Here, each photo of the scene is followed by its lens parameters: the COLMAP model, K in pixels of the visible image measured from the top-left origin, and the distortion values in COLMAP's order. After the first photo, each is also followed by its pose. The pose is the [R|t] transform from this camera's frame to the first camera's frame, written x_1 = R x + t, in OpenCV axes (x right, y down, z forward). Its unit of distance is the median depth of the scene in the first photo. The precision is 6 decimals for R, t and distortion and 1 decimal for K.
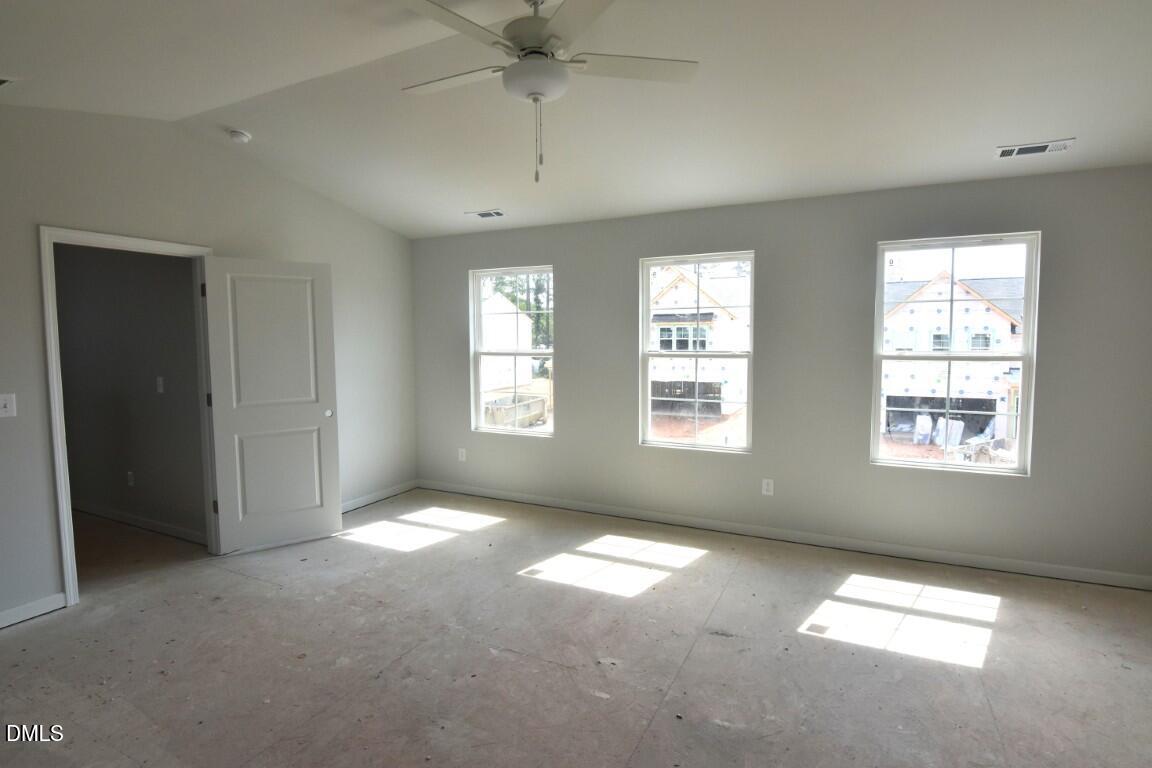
lens RADIAL K [[569.4, 0, 576.7], [0, 569.4, 381.4], [0, 0, 1]] dist [-0.014918, -0.001699]
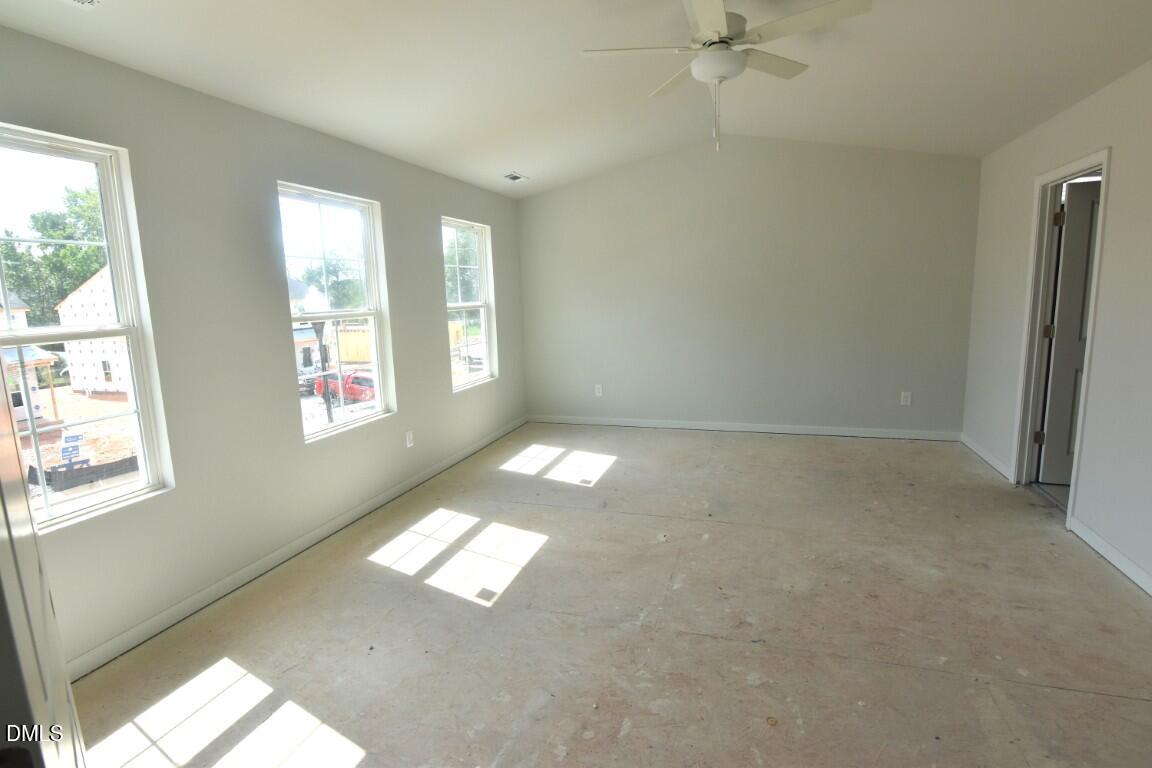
lens RADIAL K [[569.4, 0, 576.7], [0, 569.4, 381.4], [0, 0, 1]] dist [-0.014918, -0.001699]
pose [[-0.141862, -0.144971, 0.979213, -0.971736], [0.114734, 0.980142, 0.161731, -0.065645], [-0.983215, 0.135293, -0.122412, 1.139170]]
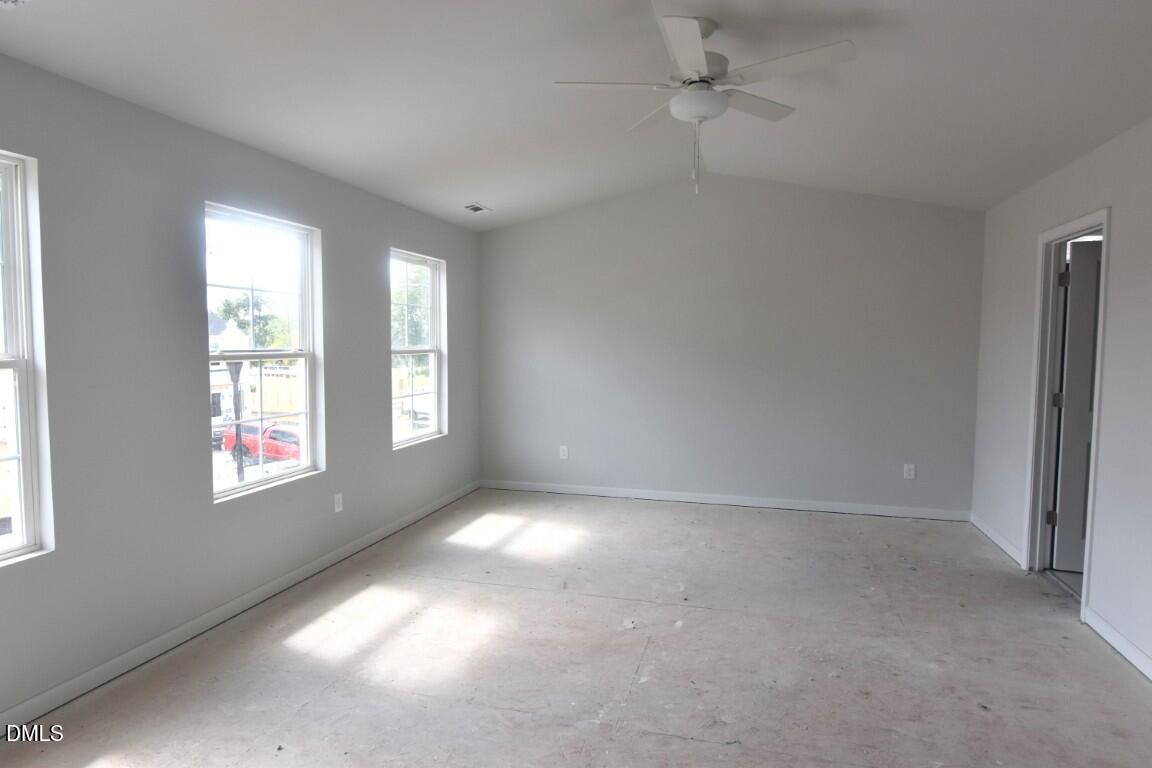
lens RADIAL K [[674.0, 0, 576.0], [0, 674.0, 384.0], [0, 0, 1]] dist [-0.007777, -0.001713]
pose [[-0.187242, -0.061538, 0.980384, -1.023702], [0.077201, 0.994027, 0.077139, -0.064321], [-0.979275, 0.090131, -0.181373, 1.138067]]
